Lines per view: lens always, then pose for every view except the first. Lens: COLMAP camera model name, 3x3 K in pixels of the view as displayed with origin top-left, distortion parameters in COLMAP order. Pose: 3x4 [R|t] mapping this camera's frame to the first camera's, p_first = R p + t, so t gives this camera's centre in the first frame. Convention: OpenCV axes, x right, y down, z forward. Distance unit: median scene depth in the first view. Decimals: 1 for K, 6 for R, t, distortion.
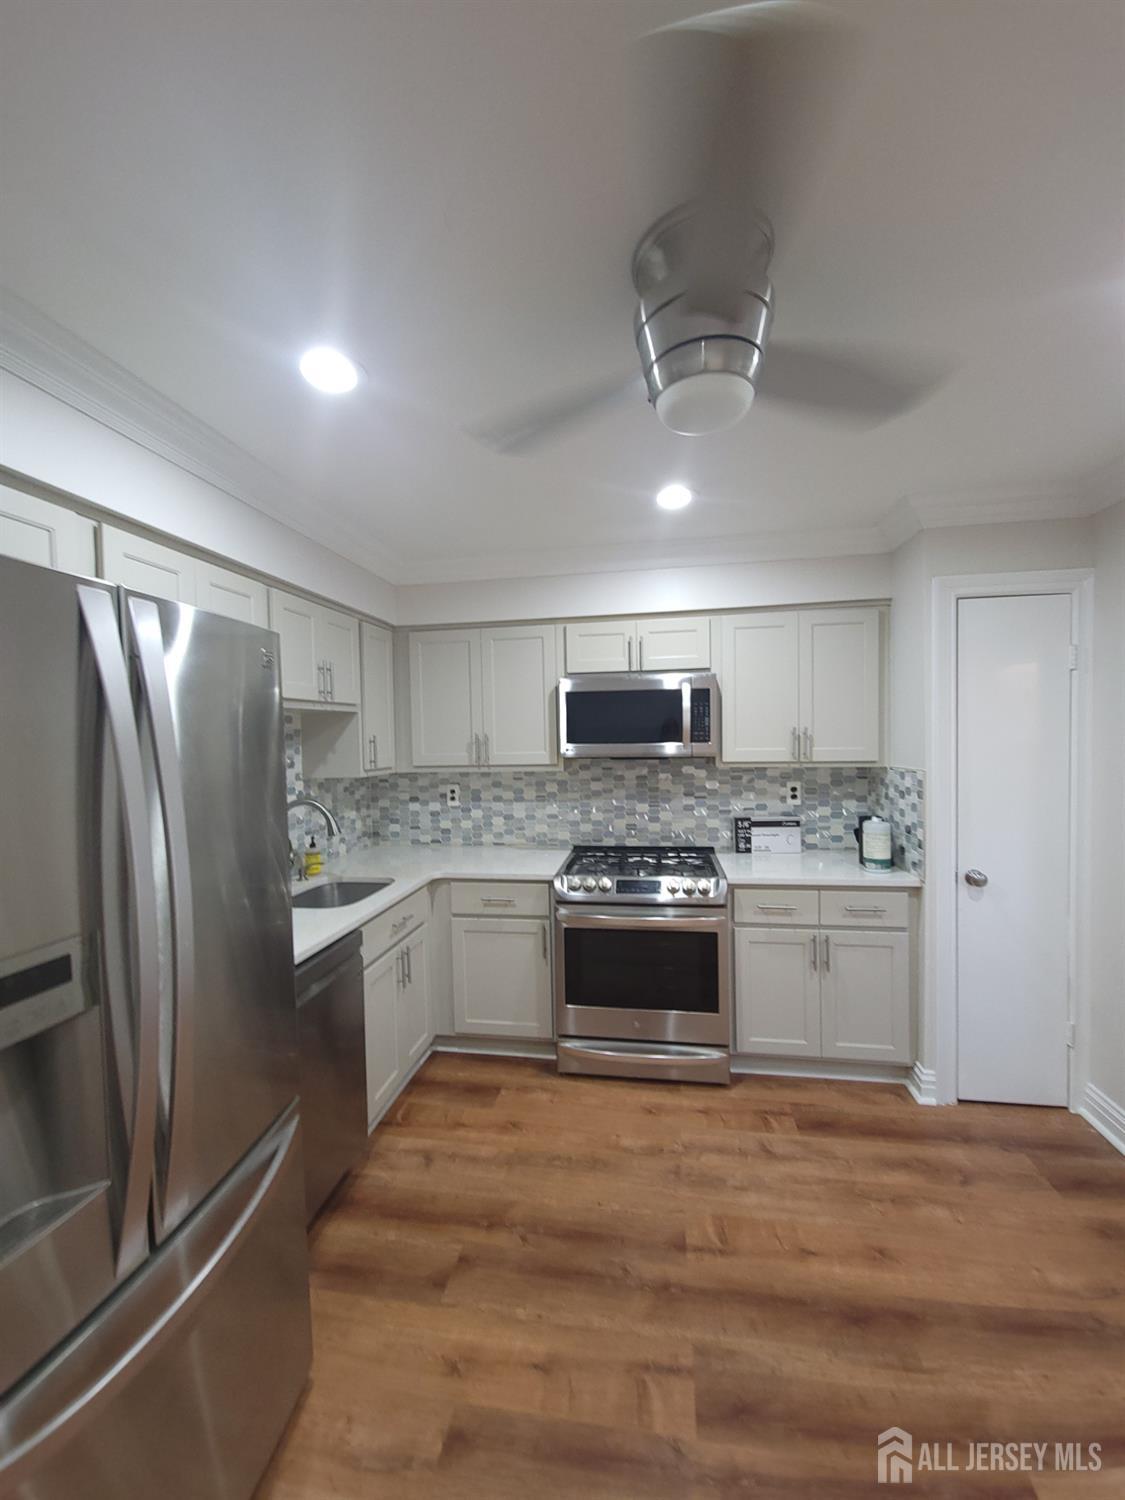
lens RADIAL K [[604.3, 0, 557.3], [0, 604.3, 754.1], [0, 0, 1]] dist [0.004217, -0.005610]
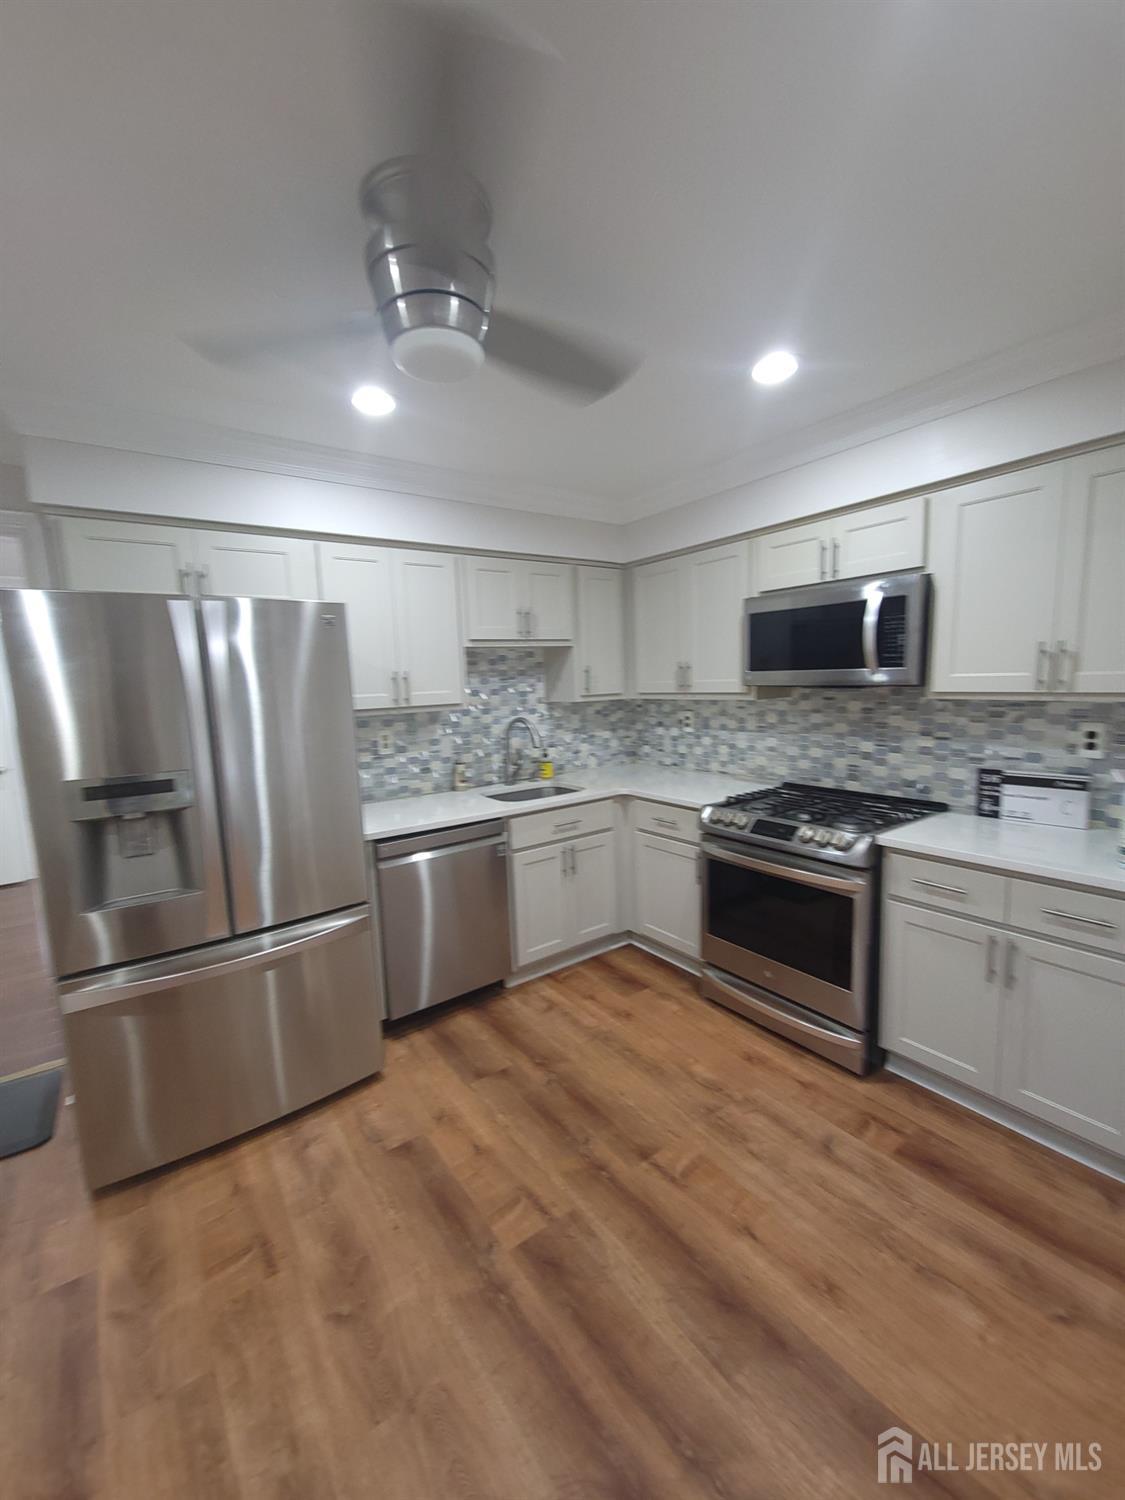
lens RADIAL K [[604.3, 0, 559.6], [0, 604.3, 754.5], [0, 0, 1]] dist [0.004217, -0.005610]
pose [[0.714903, 0.082983, -0.694282, 0.533948], [0.001305, 0.992773, 0.120004, -0.000985], [0.699223, -0.086697, 0.709628, 0.146476]]
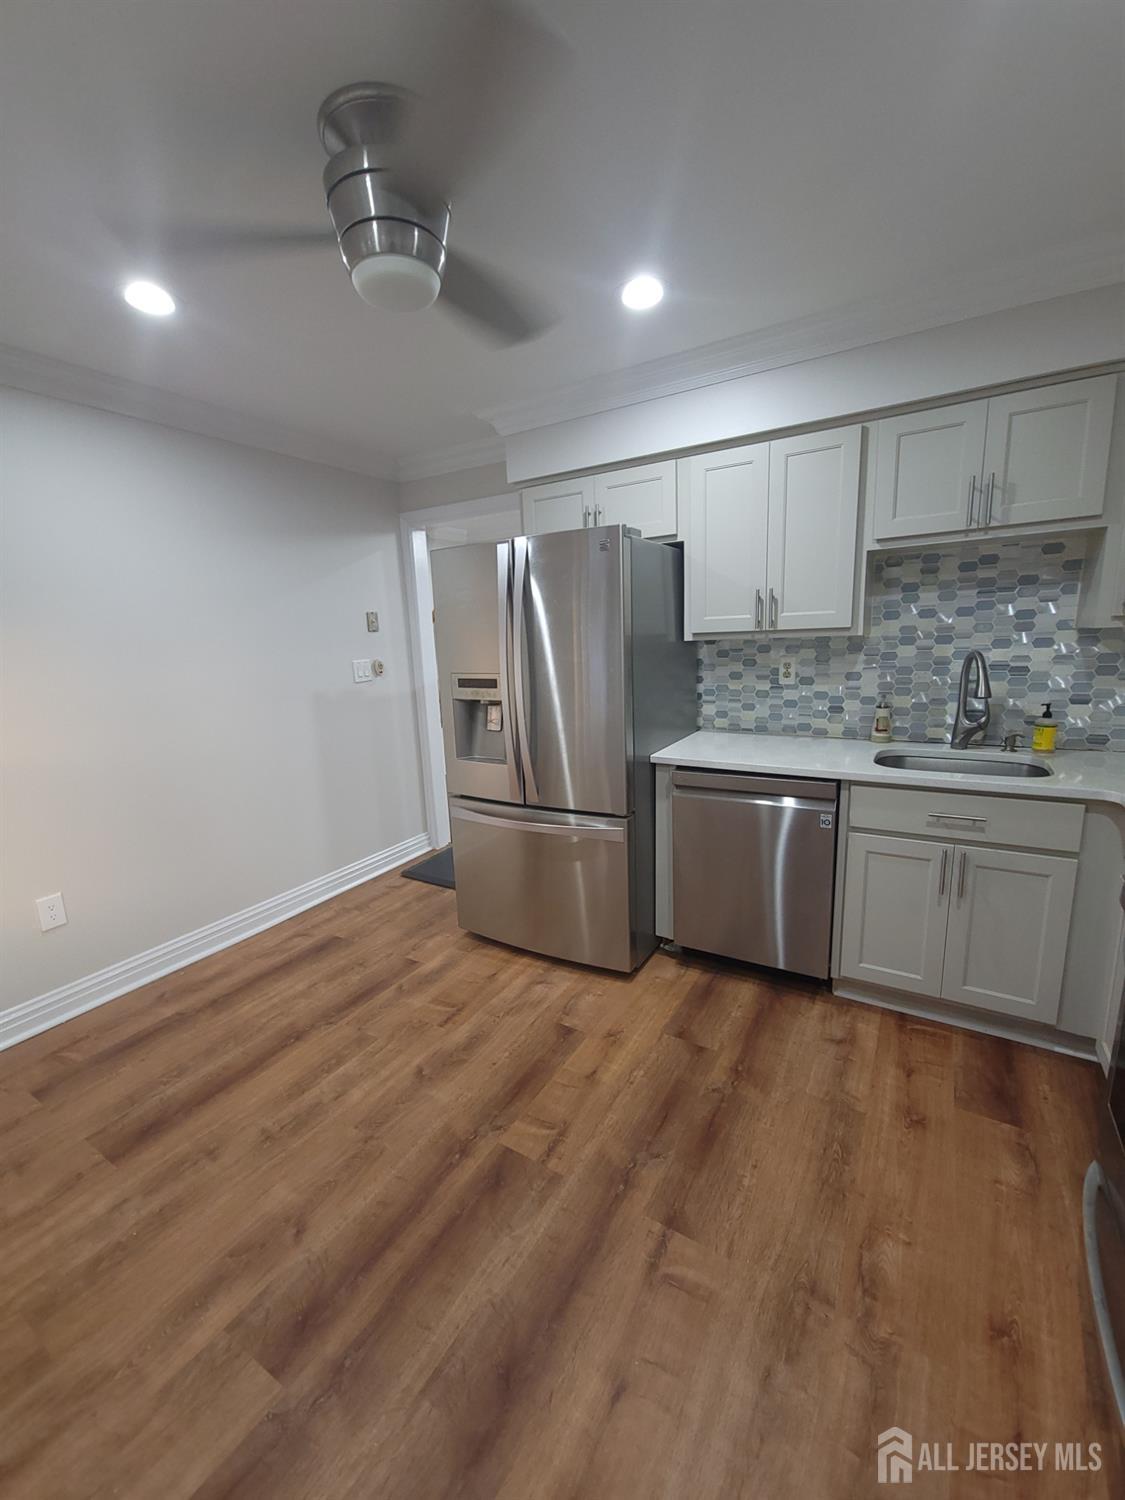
lens RADIAL K [[604.3, 0, 560.8], [0, 604.3, 754.3], [0, 0, 1]] dist [0.004217, -0.005610]
pose [[-0.364191, 0.221577, -0.904582, 0.593160], [0.023105, 0.973136, 0.229067, 0.008373], [0.931038, 0.062524, -0.359527, 0.772243]]
